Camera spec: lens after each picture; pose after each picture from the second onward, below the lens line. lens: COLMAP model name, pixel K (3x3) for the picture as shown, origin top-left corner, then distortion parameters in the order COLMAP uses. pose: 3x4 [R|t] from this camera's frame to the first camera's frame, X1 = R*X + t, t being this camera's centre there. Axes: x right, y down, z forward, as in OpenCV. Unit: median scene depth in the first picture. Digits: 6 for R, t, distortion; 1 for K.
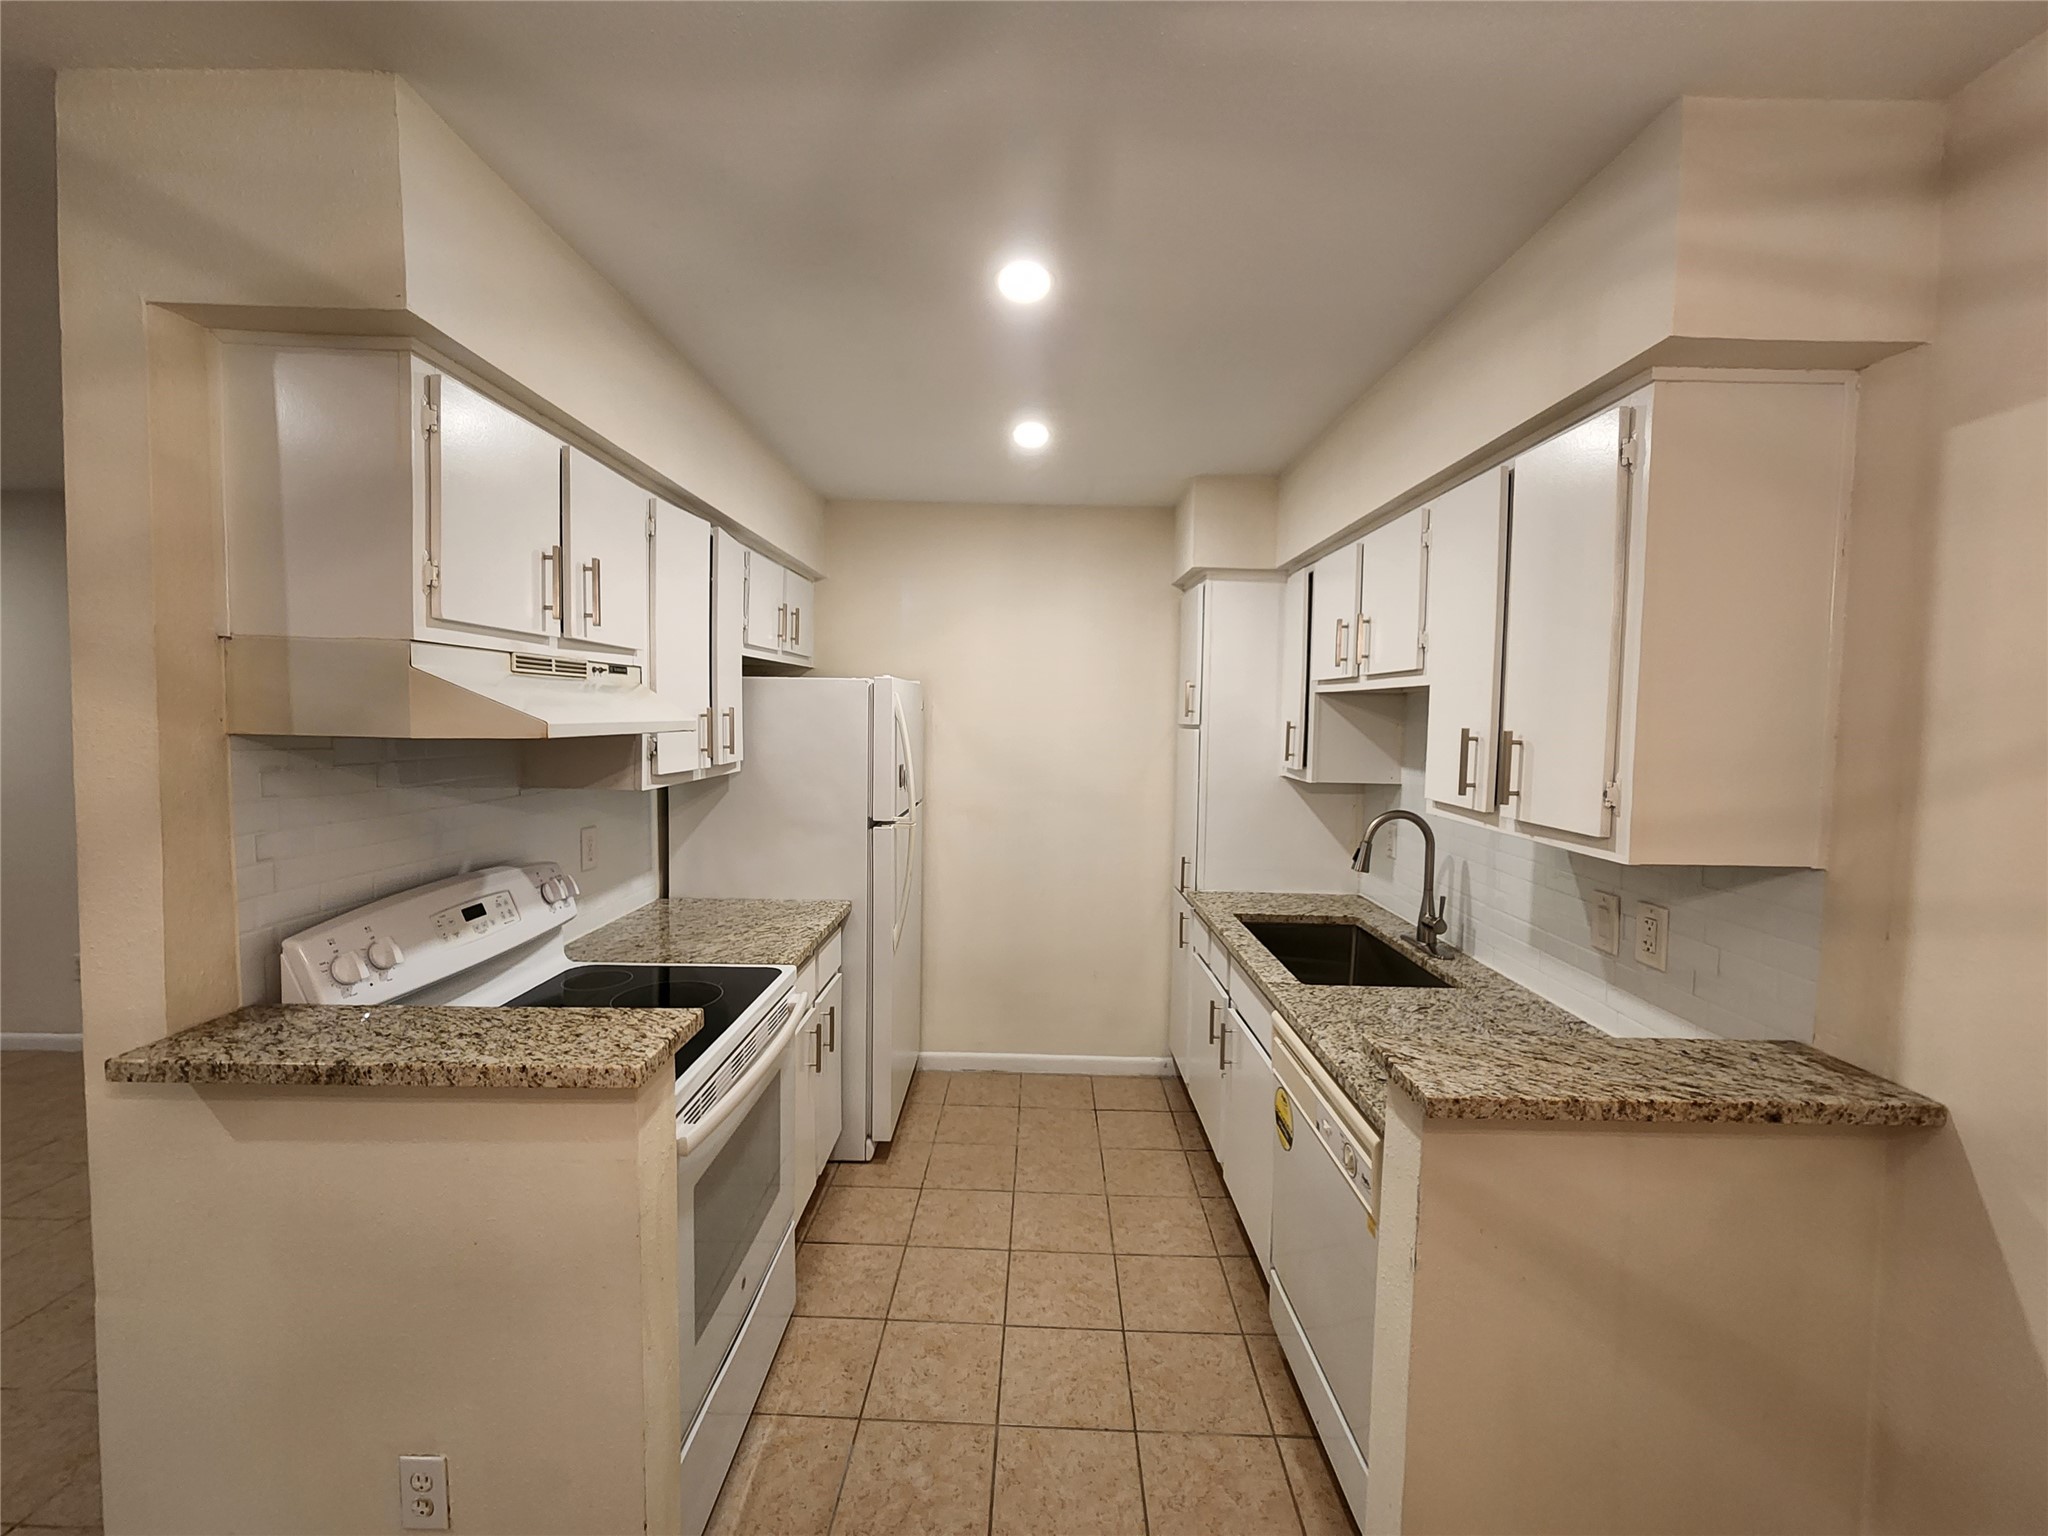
lens RADIAL K [[853.0, 0, 1027.6], [0, 853.0, 762.8], [0, 0, 1]] dist [-0.002342, -0.000164]
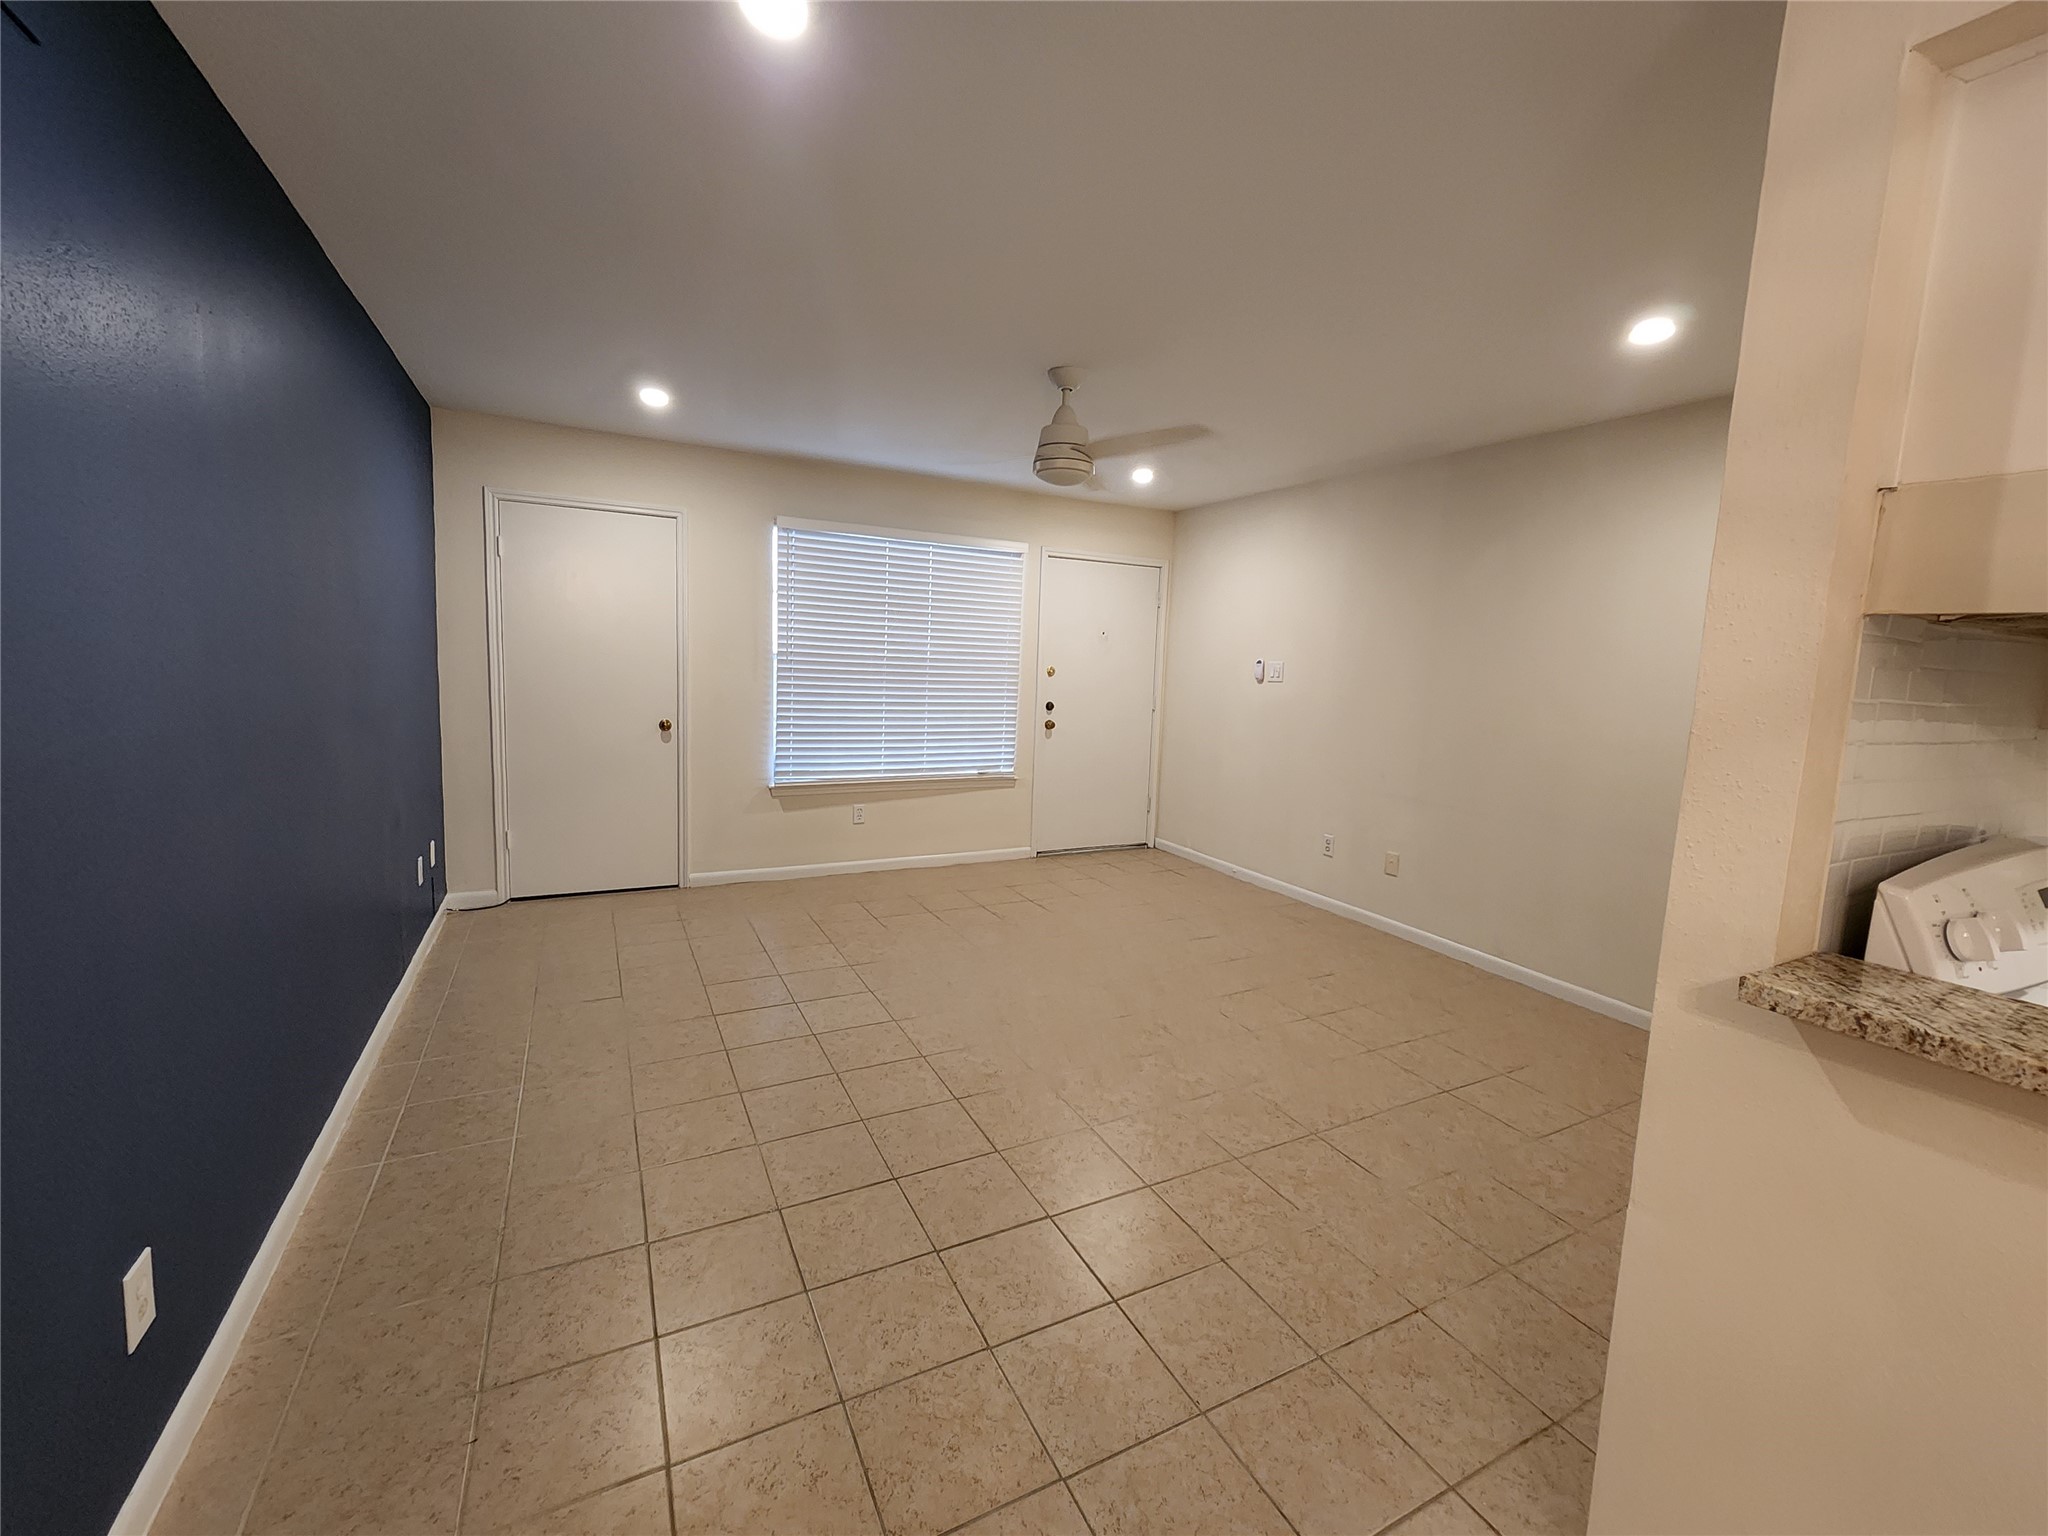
lens RADIAL K [[847.2, 0, 1030.7], [0, 847.2, 754.0], [0, 0, 1]] dist [-0.001788, -0.000238]
pose [[0.475869, 0.105825, -0.873126, -0.461562], [-0.074052, 0.994031, 0.080119, 0.069355], [0.876393, 0.026531, 0.480865, -0.048006]]
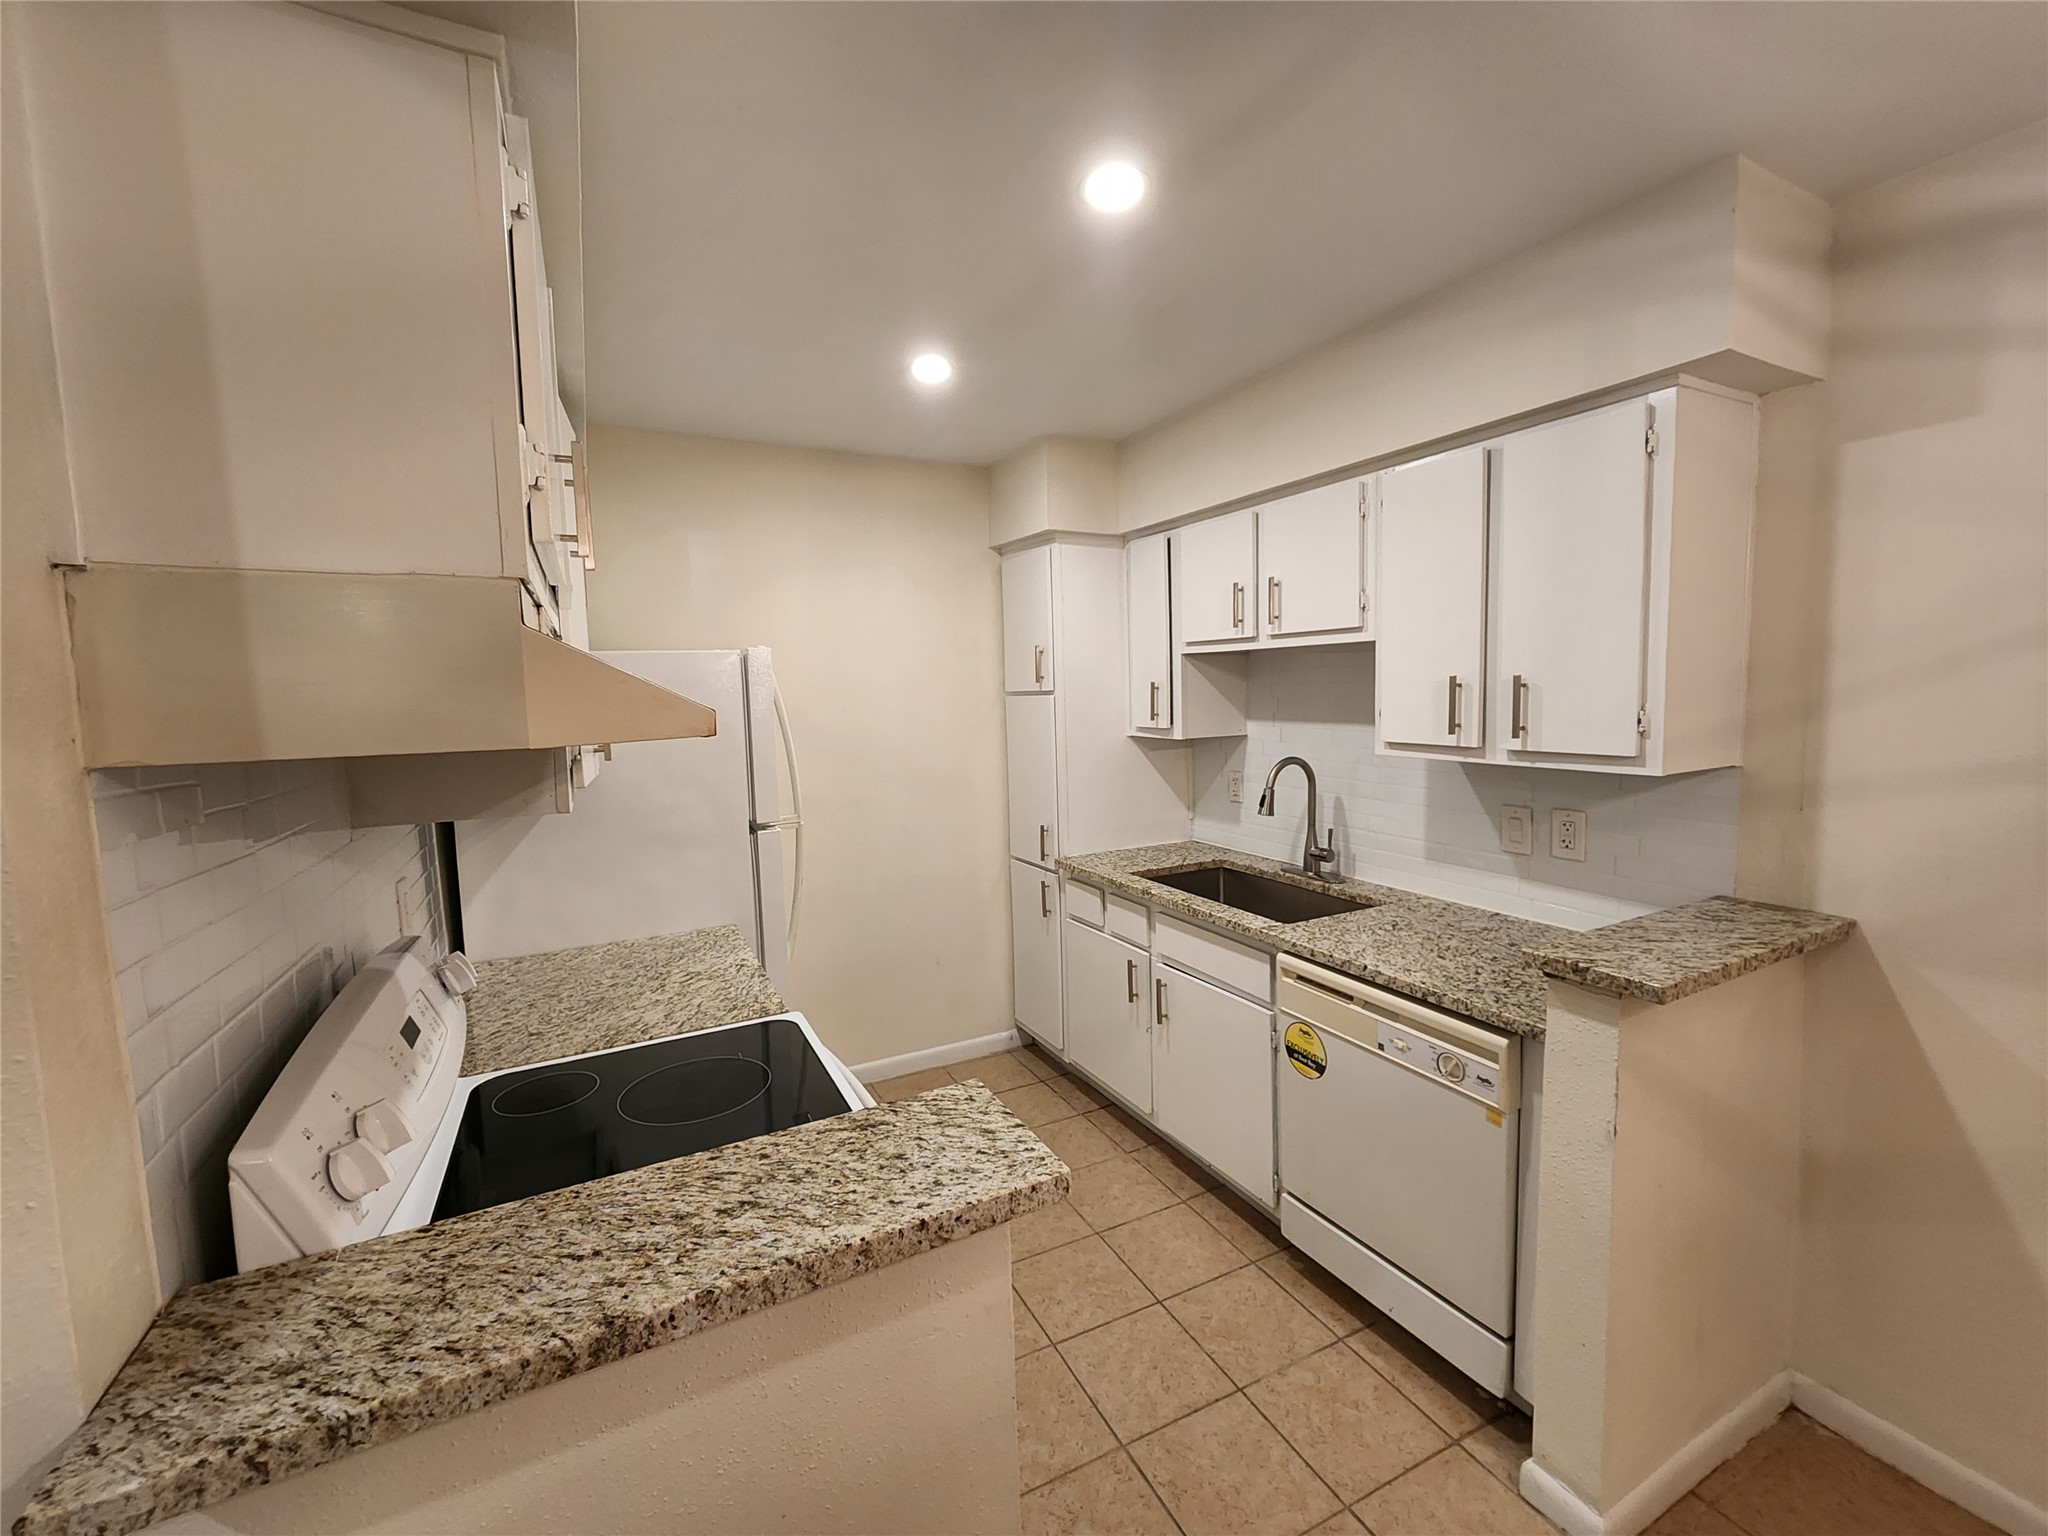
lens RADIAL K [[853.0, 0, 1027.6], [0, 853.0, 762.8], [0, 0, 1]] dist [-0.002342, -0.000164]
pose [[0.882709, -0.083204, 0.462495, -0.527254], [0.069243, 0.996487, 0.047116, -0.017700], [-0.464790, -0.009565, 0.885369, 0.247675]]
